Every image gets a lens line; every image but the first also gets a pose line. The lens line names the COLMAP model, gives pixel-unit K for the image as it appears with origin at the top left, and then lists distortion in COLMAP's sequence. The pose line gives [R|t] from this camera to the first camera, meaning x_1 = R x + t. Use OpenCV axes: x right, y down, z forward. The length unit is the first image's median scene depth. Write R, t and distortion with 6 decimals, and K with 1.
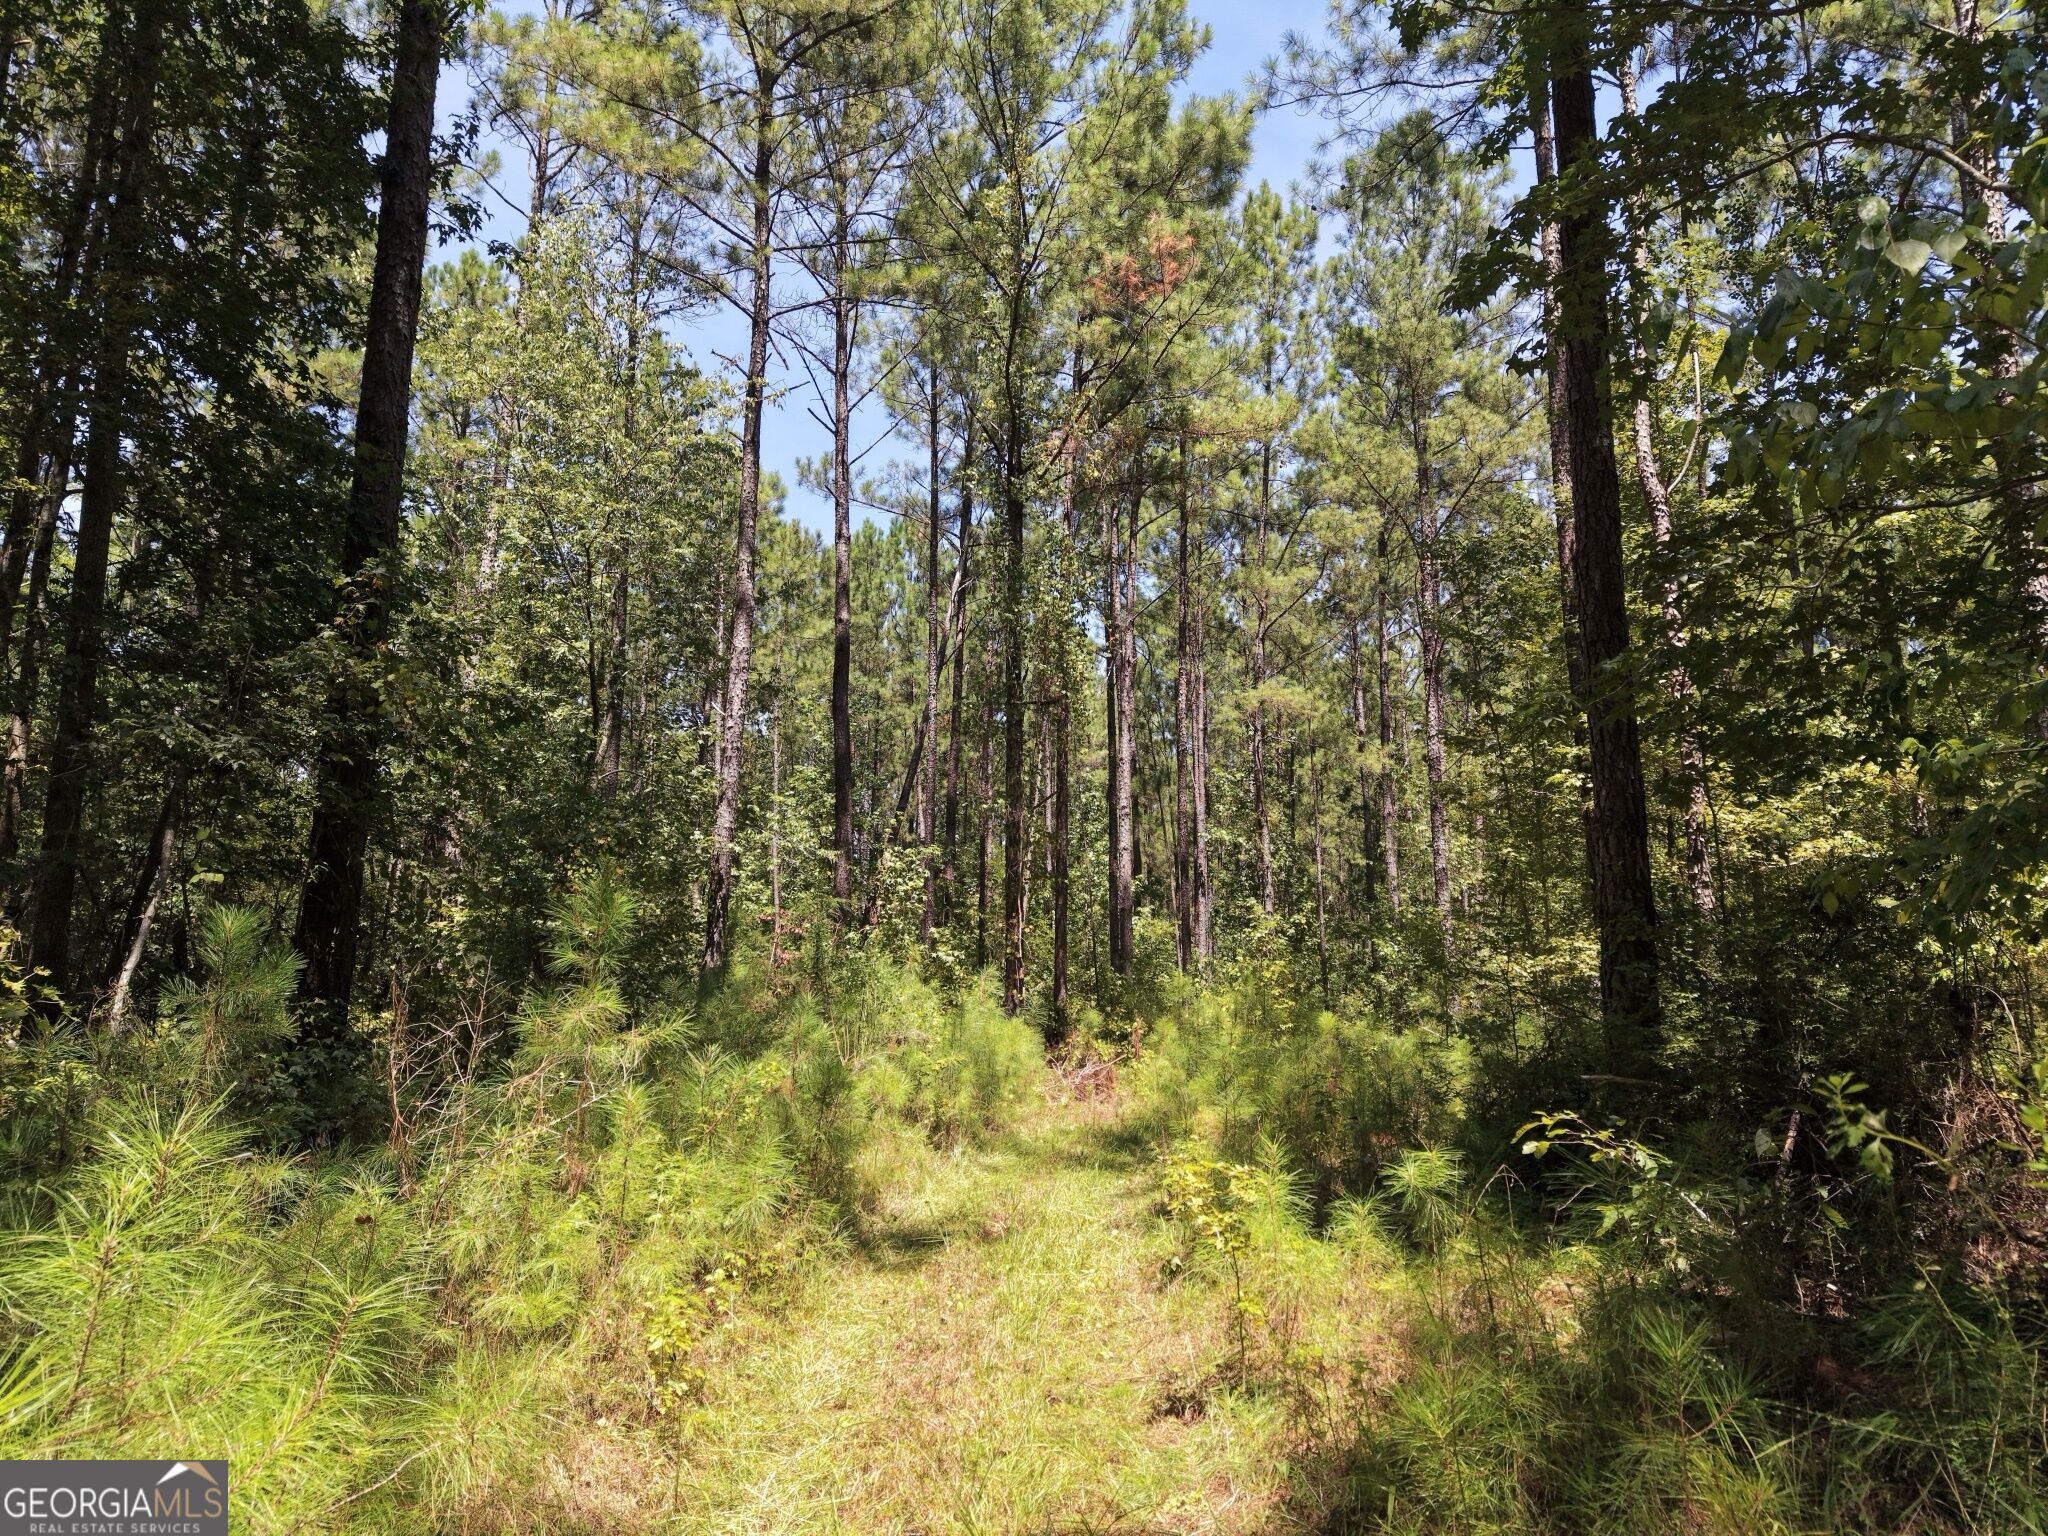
lens RADIAL K [[1436.7, 0, 1024.5], [0, 1436.7, 771.8], [0, 0, 1]] dist [0.008775, 0.002245]
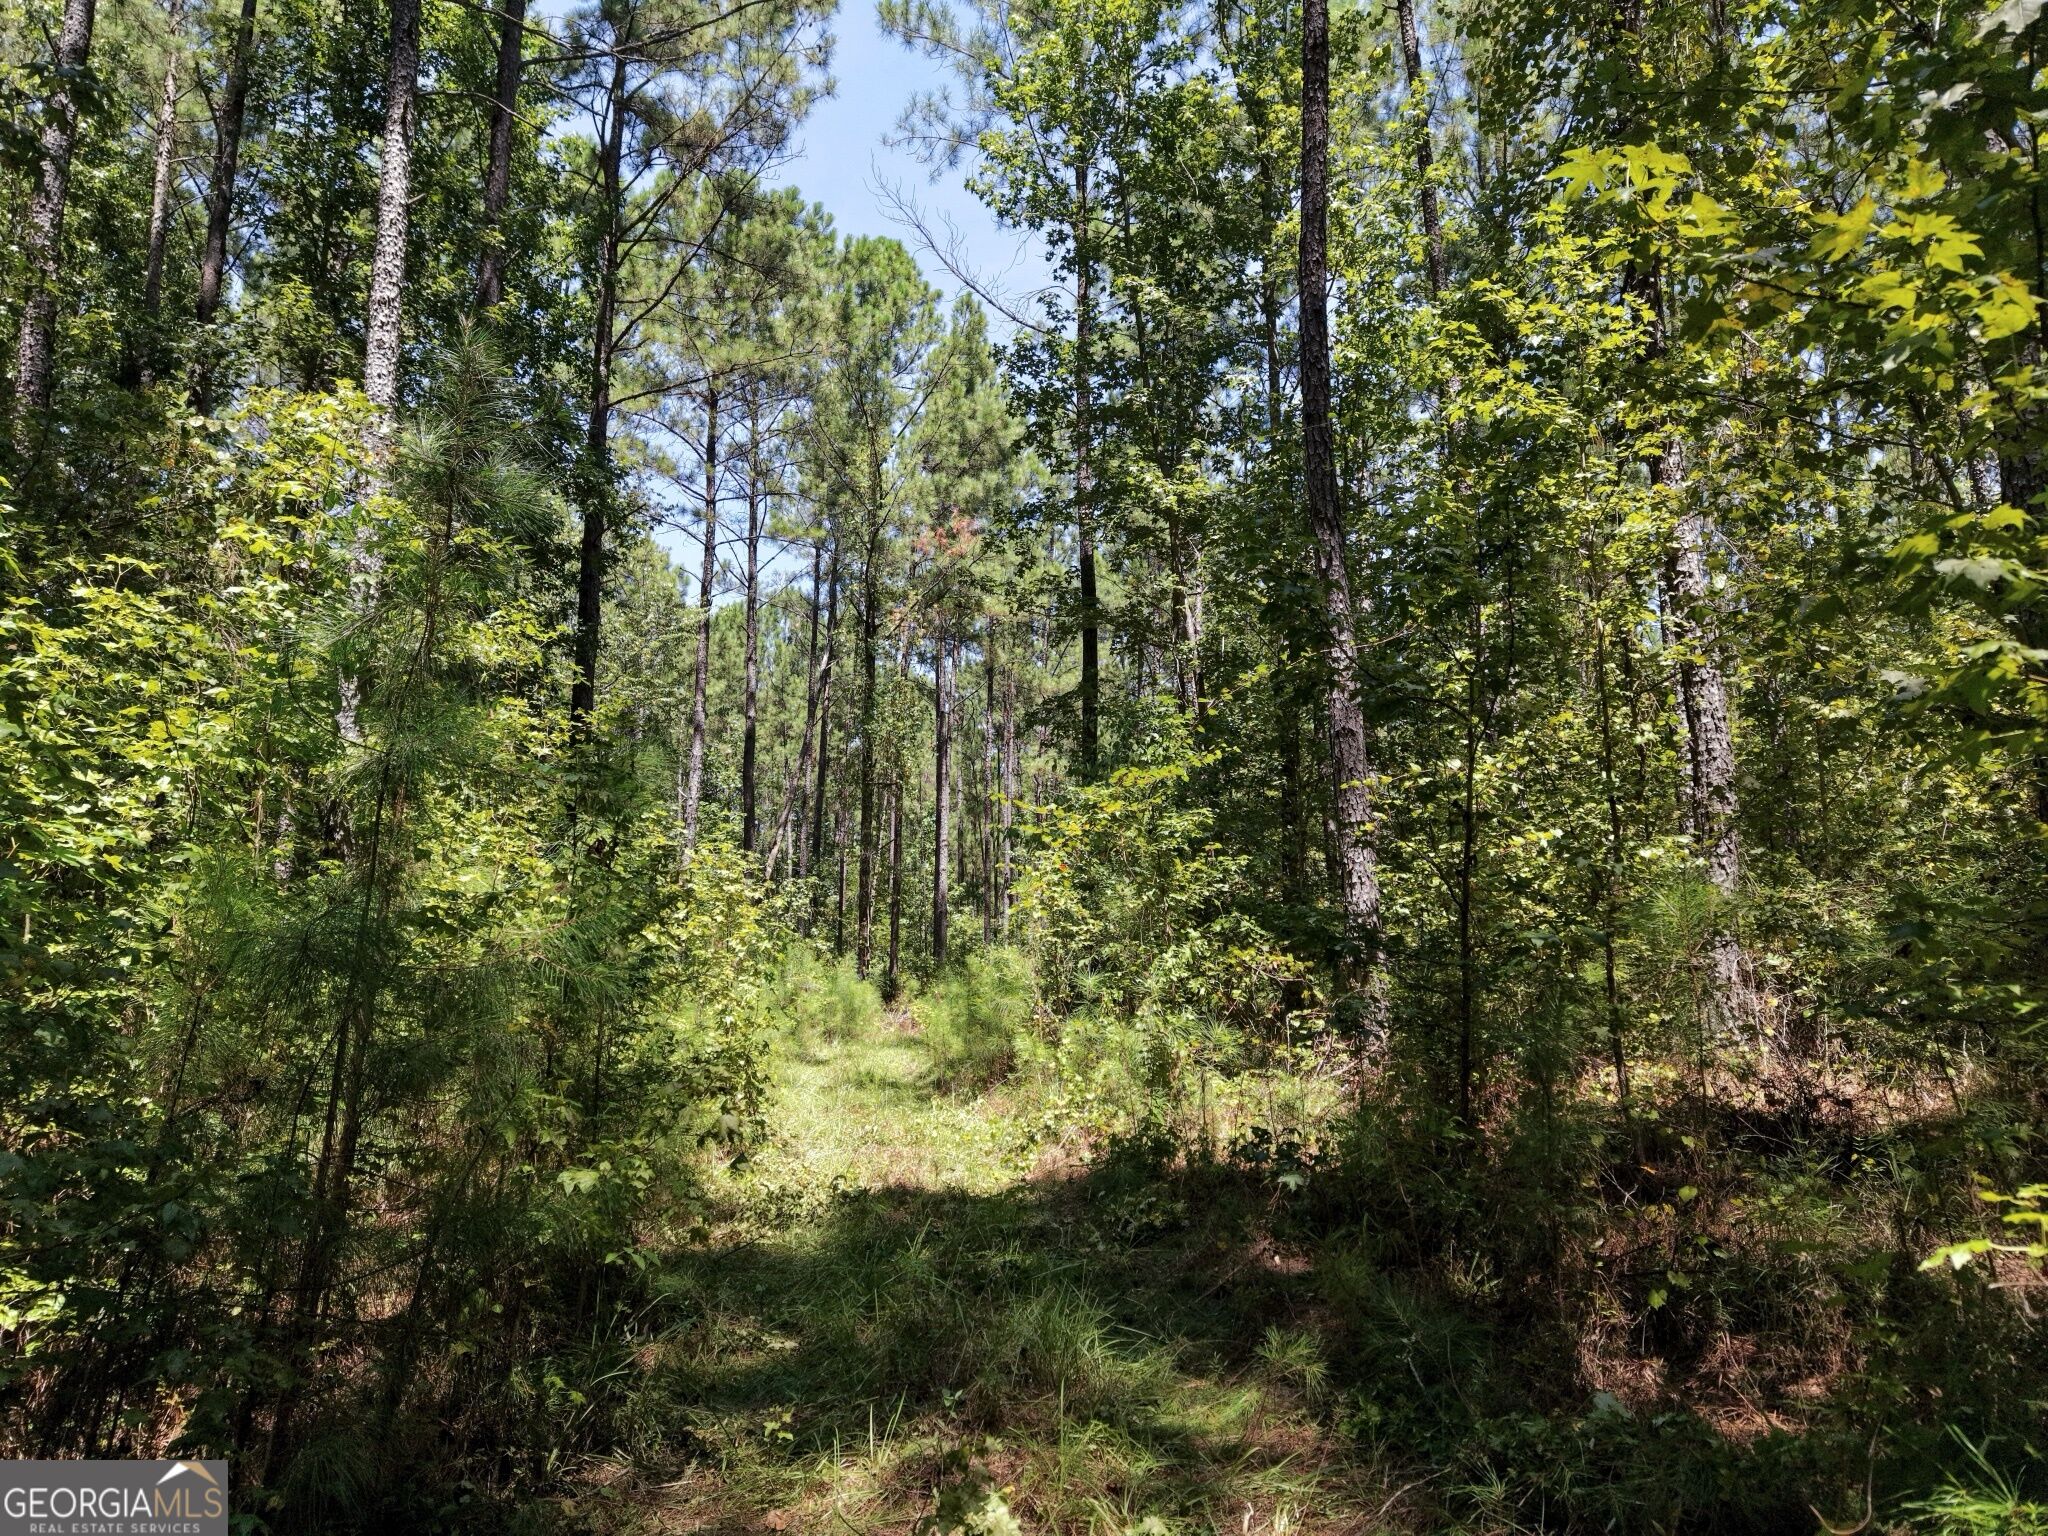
lens RADIAL K [[1436.7, 0, 1022.7], [0, 1436.7, 766.9], [0, 0, 1]] dist [0.008775, 0.002245]
pose [[0.994396, 0.014299, 0.104753, -0.001994], [-0.014832, 0.999881, 0.004304, -0.071583], [-0.104679, -0.005834, 0.994489, -0.544427]]
